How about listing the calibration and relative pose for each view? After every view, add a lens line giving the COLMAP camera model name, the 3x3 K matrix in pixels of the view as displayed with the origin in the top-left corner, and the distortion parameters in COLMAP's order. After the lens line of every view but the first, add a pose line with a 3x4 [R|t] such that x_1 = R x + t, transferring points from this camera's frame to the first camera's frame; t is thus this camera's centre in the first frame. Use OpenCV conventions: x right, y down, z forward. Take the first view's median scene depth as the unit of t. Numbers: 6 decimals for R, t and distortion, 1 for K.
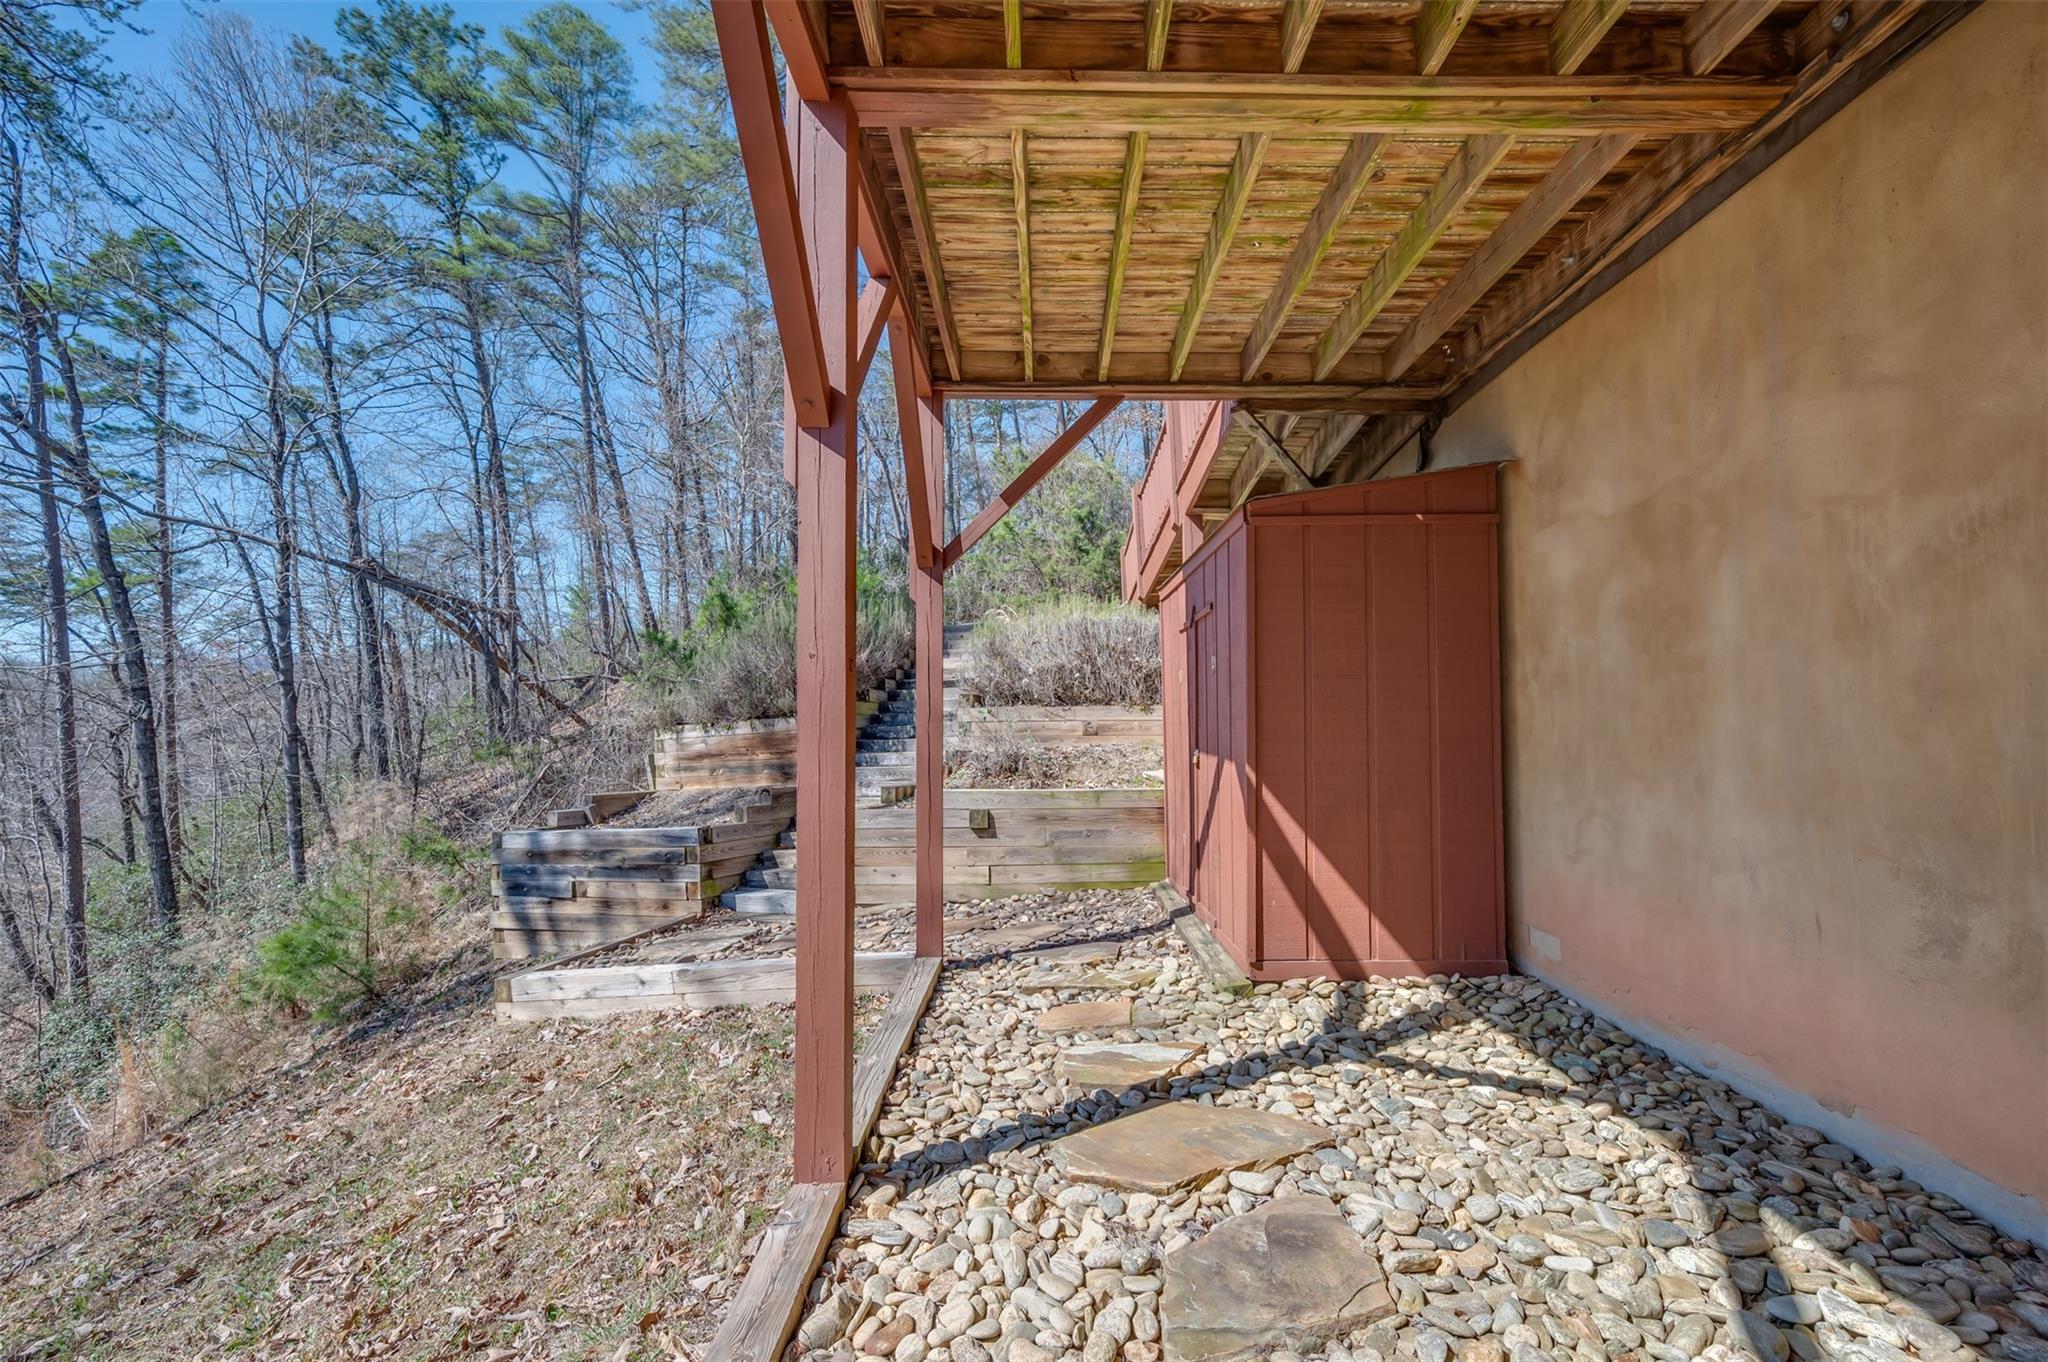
lens RADIAL K [[817.2, 0, 1042.5], [0, 817.2, 683.1], [0, 0, 1]] dist [0.008206, 0.000245]
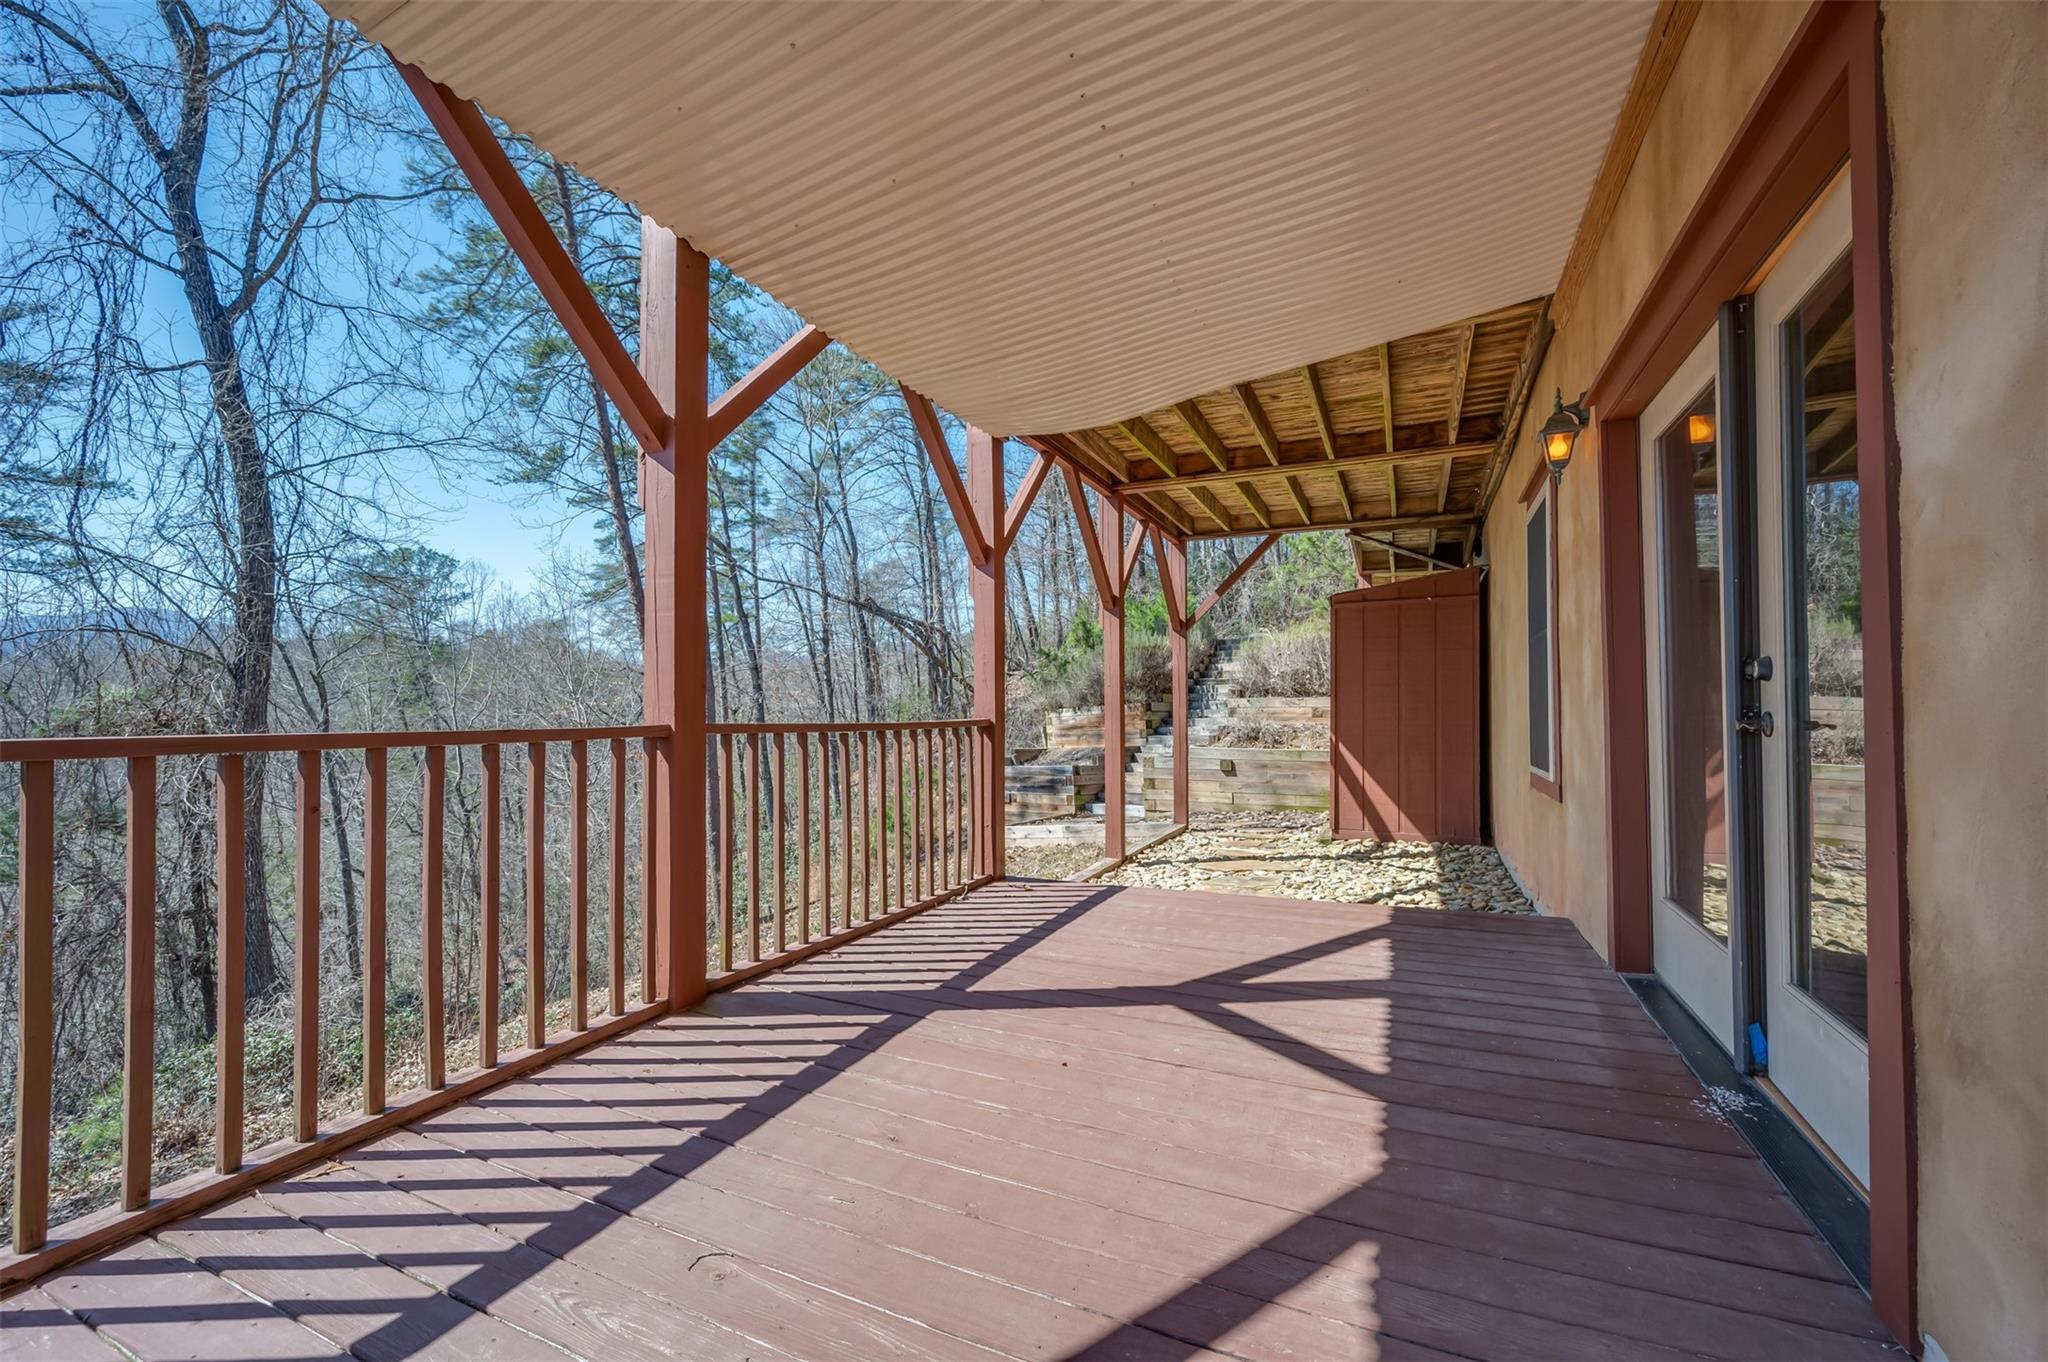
lens RADIAL K [[812.7, 0, 1027.0], [0, 812.7, 703.5], [0, 0, 1]] dist [-0.000715, -0.000278]
pose [[0.901796, 0.001848, -0.432159, 0.213927], [0.017698, 0.998994, 0.041203, -0.029016], [0.431800, -0.044805, 0.900856, -0.529223]]
